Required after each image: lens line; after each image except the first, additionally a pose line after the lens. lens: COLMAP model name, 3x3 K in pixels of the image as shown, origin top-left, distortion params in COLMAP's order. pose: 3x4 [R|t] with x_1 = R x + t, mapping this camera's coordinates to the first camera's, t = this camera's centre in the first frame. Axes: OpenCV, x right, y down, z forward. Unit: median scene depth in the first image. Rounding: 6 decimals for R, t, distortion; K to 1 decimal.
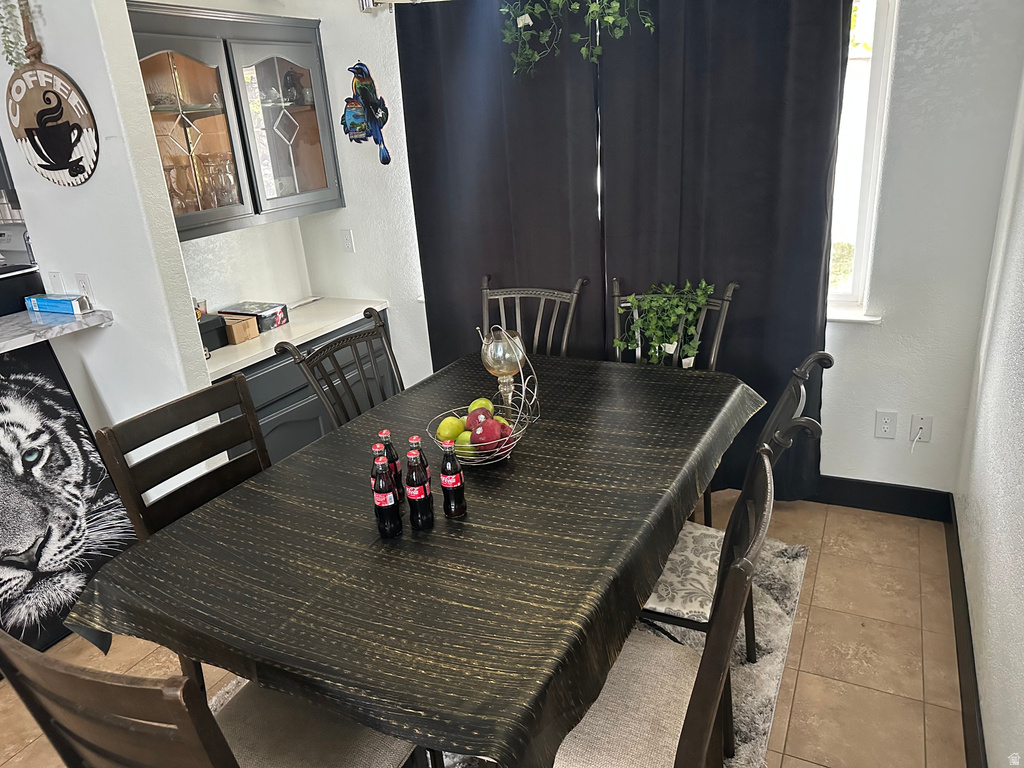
lens RADIAL K [[721.6, 0, 496.5], [0, 721.6, 388.2], [0, 0, 1]] dist [0.056741, -0.064147]
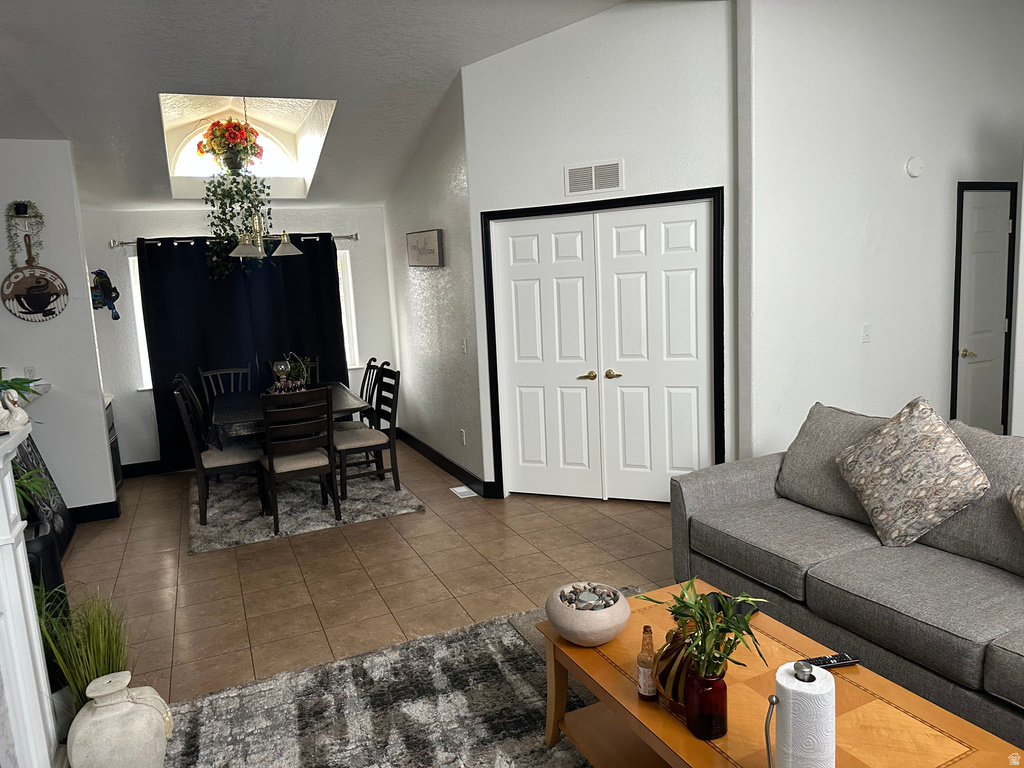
lens RADIAL K [[721.6, 0, 511.5], [0, 721.6, 386.7], [0, 0, 1]] dist [0.056741, -0.064147]
pose [[0.641247, -0.076098, 0.763552, -1.254641], [0.281021, 0.949227, -0.141404, 0.540986], [-0.714024, 0.305249, 0.630074, -1.146328]]
